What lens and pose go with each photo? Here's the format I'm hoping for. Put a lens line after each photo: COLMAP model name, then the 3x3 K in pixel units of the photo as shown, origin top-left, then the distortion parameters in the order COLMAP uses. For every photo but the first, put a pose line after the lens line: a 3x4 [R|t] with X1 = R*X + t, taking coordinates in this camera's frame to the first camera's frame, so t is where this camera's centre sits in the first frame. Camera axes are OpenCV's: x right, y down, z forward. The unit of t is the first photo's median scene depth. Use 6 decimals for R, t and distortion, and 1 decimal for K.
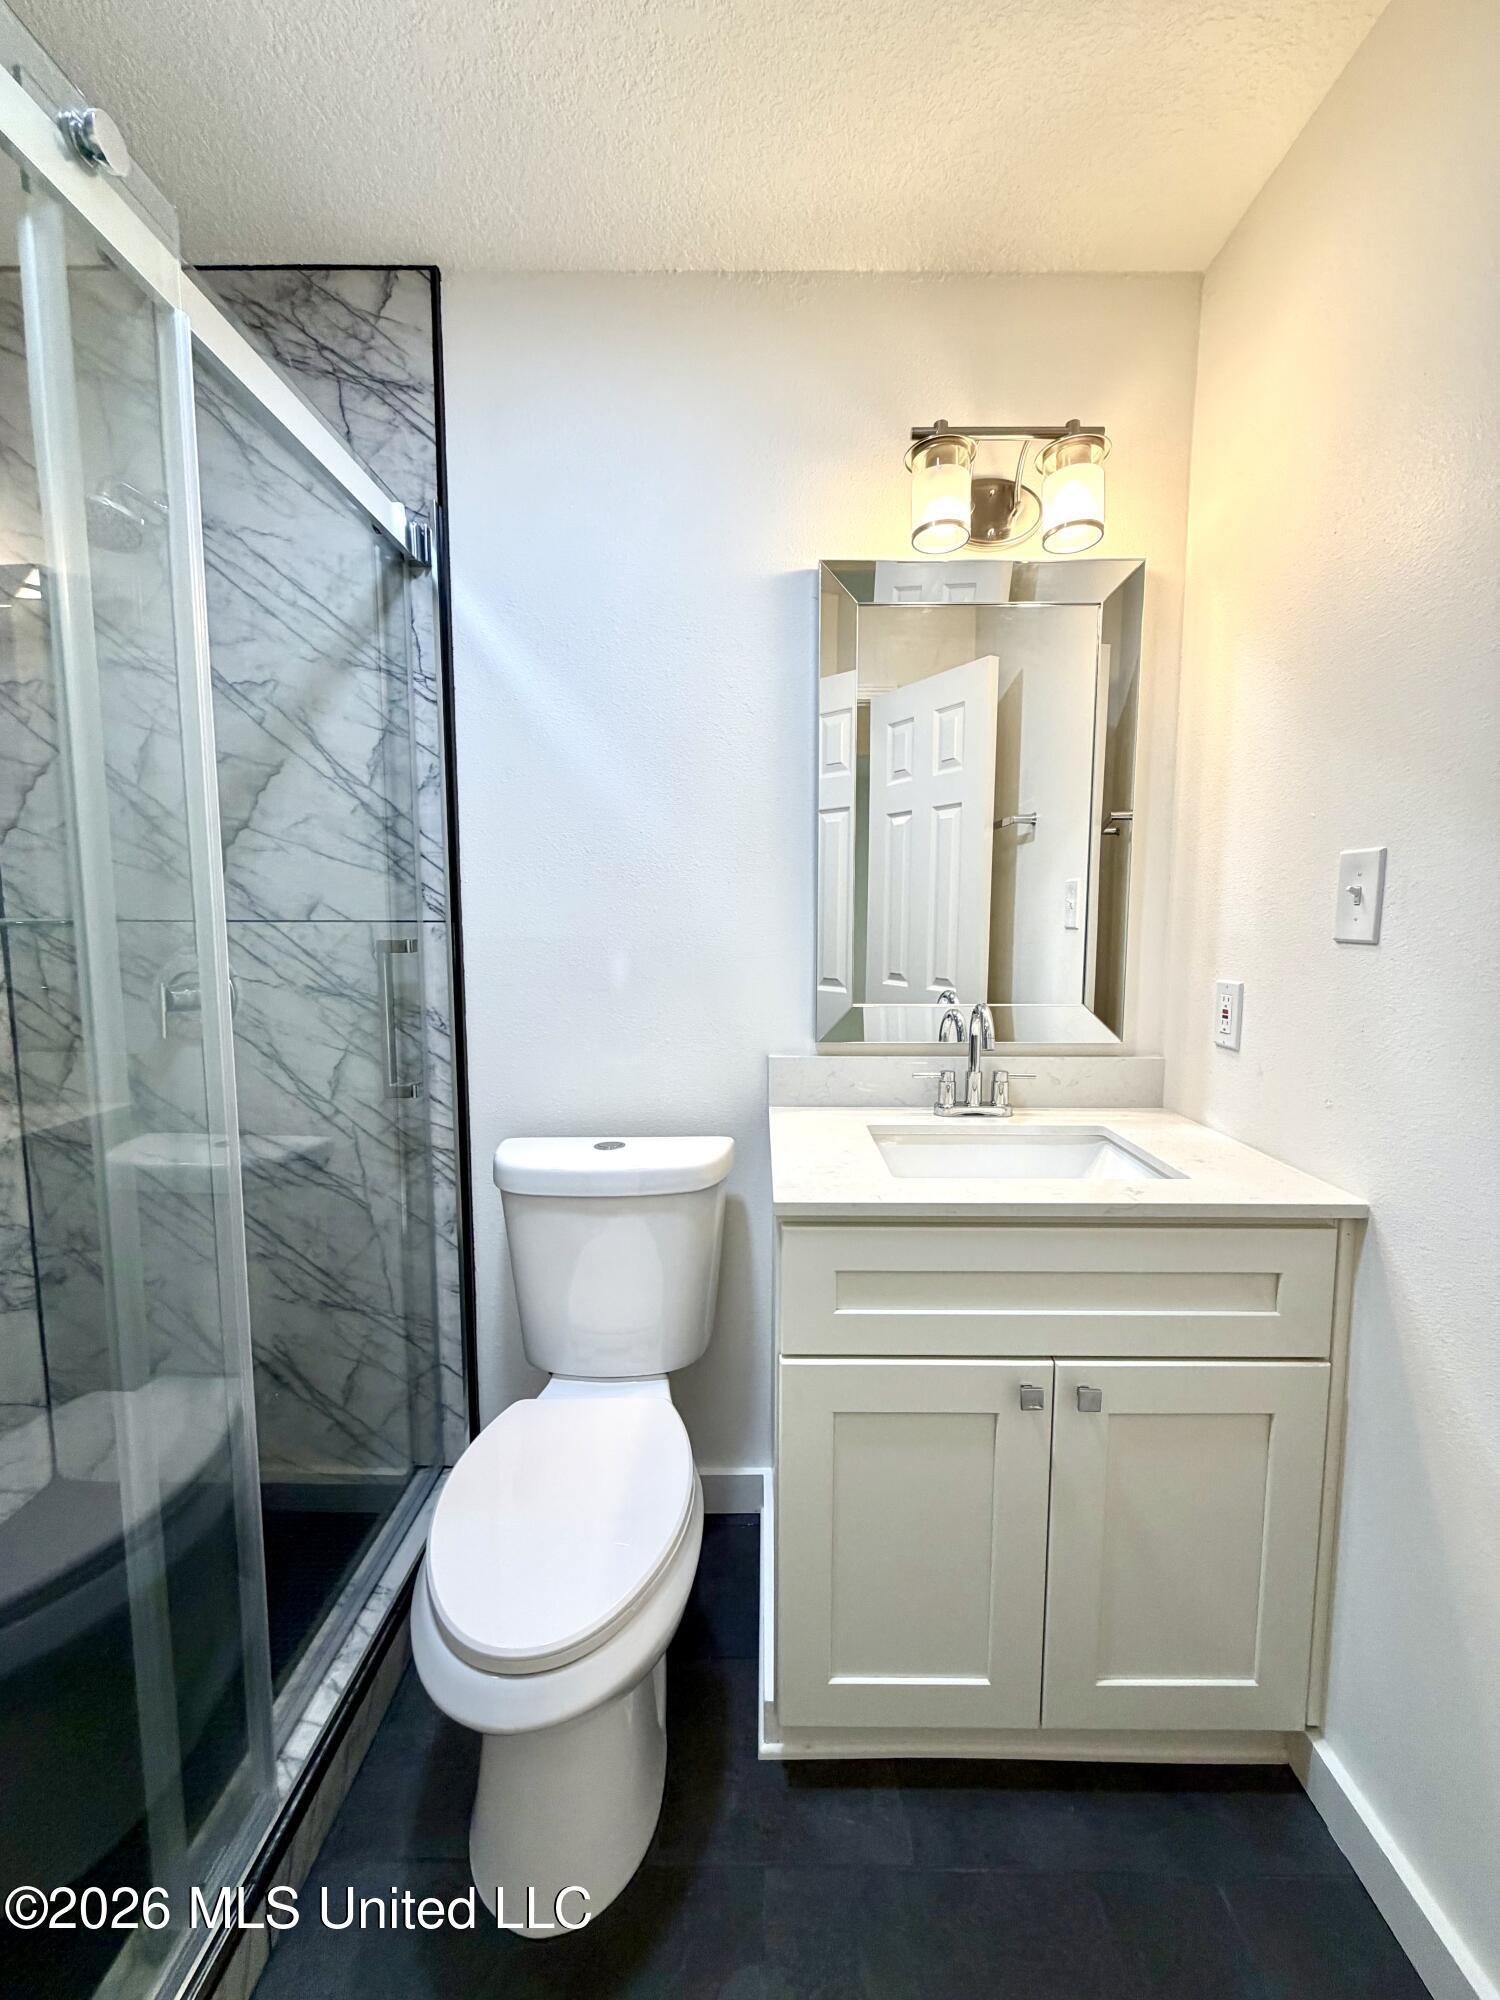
lens RADIAL K [[795.0, 0, 752.7], [0, 795.0, 999.2], [0, 0, 1]] dist [0.000831, -0.000006]
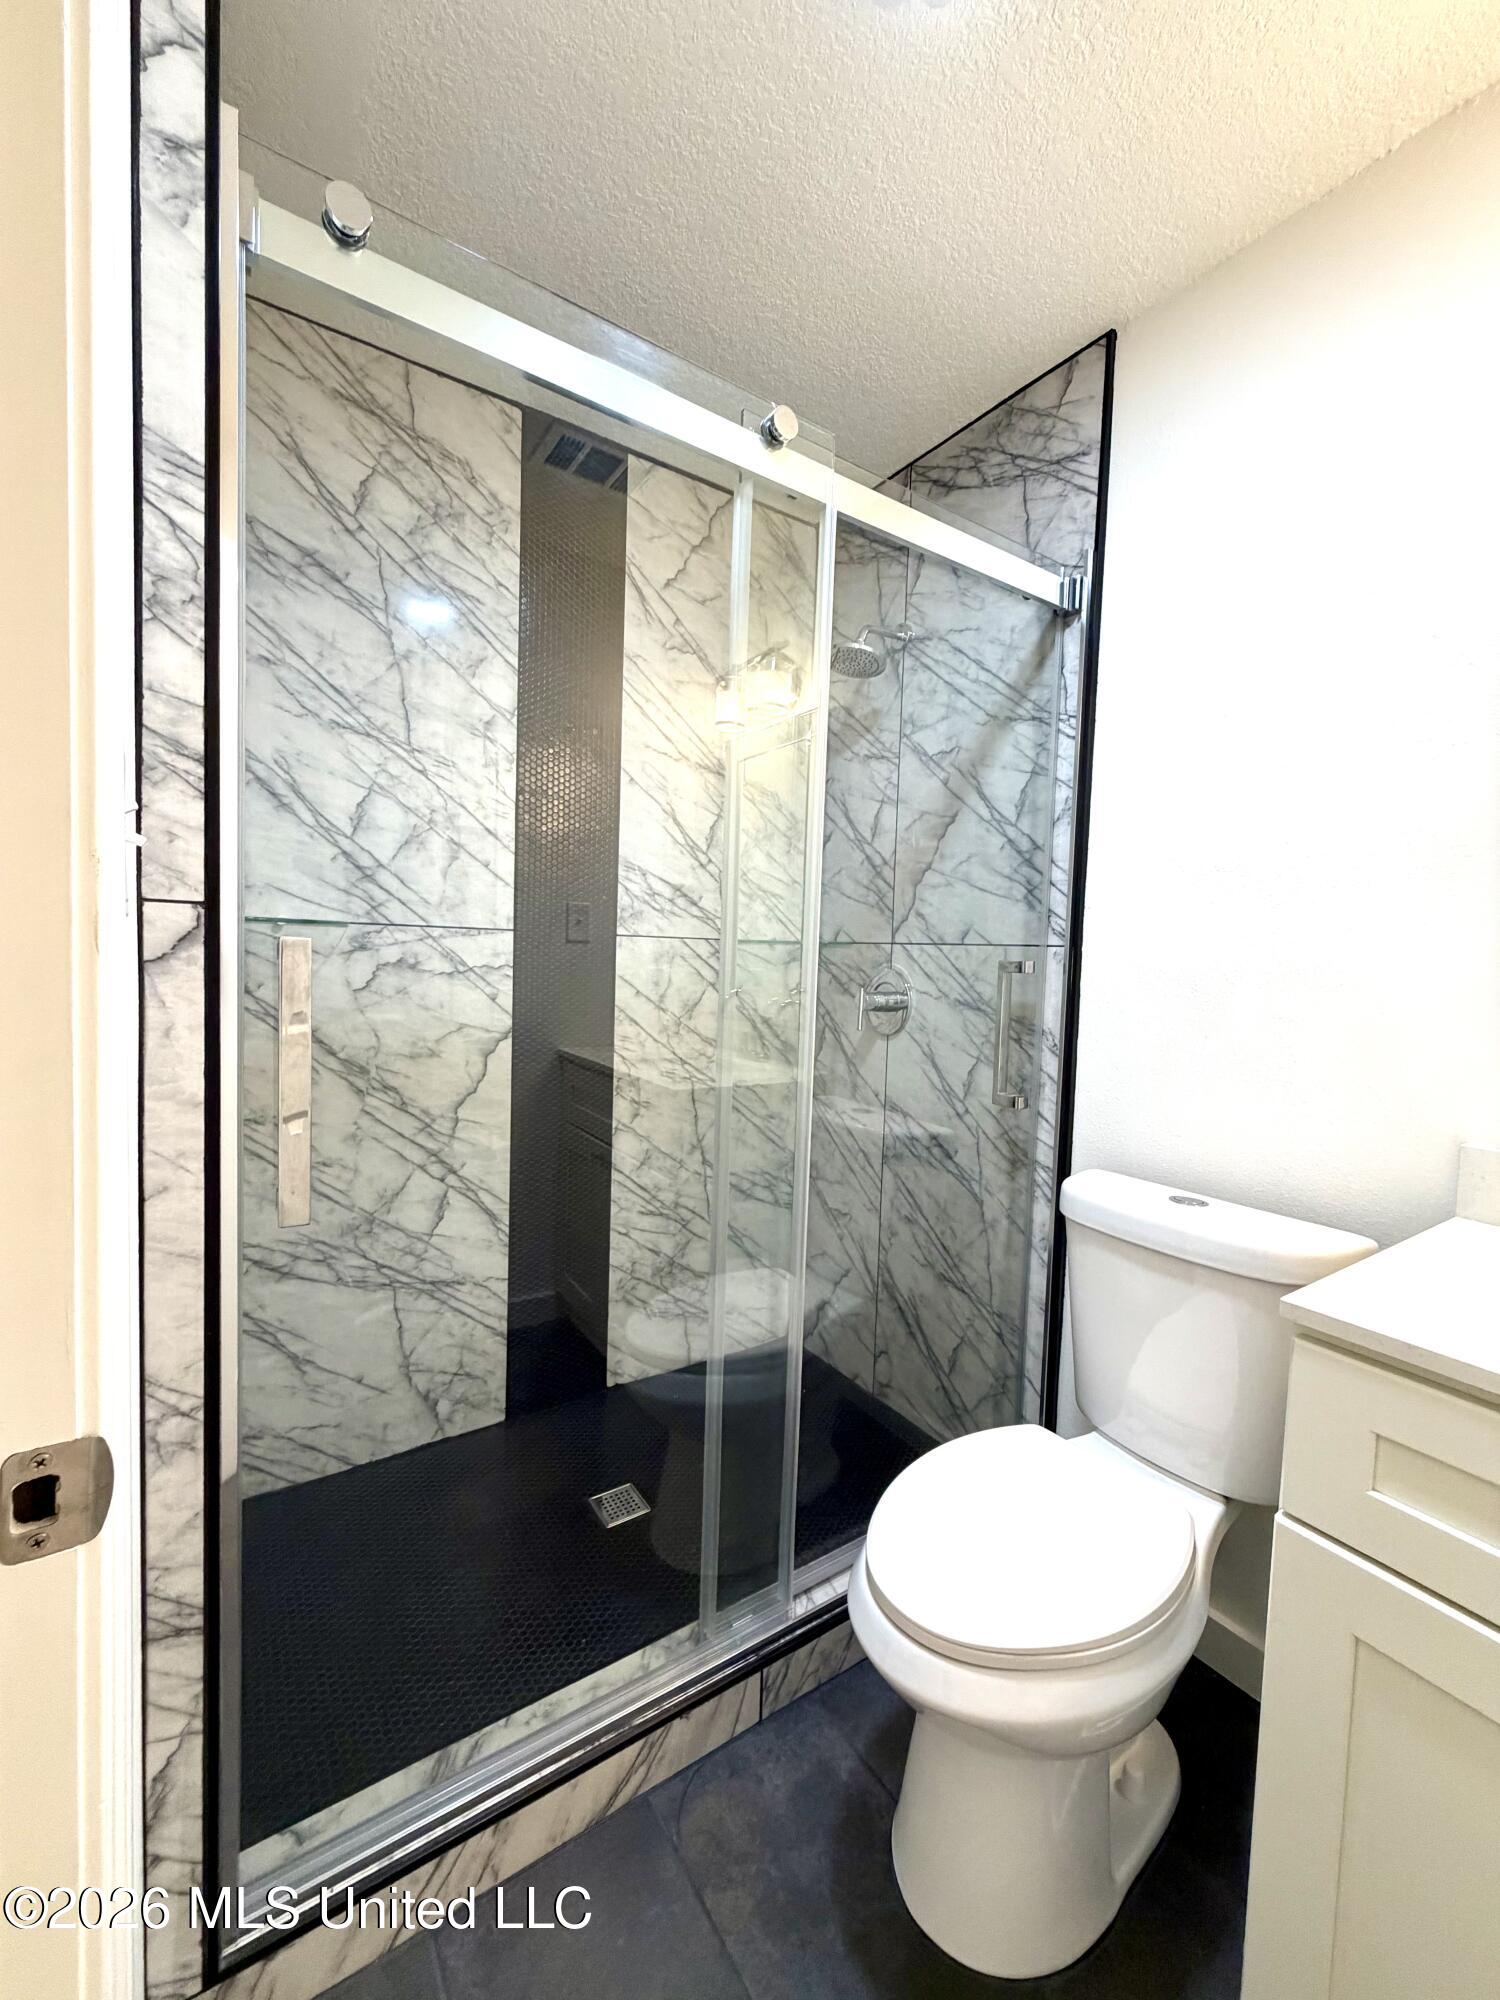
lens RADIAL K [[795.0, 0, 750.2], [0, 795.0, 998.2], [0, 0, 1]] dist [0.000831, -0.000006]
pose [[0.568190, 0.065811, -0.820262, 0.243229], [-0.118413, 0.992962, -0.002356, 0.021419], [0.814333, 0.098469, 0.571983, 0.084858]]
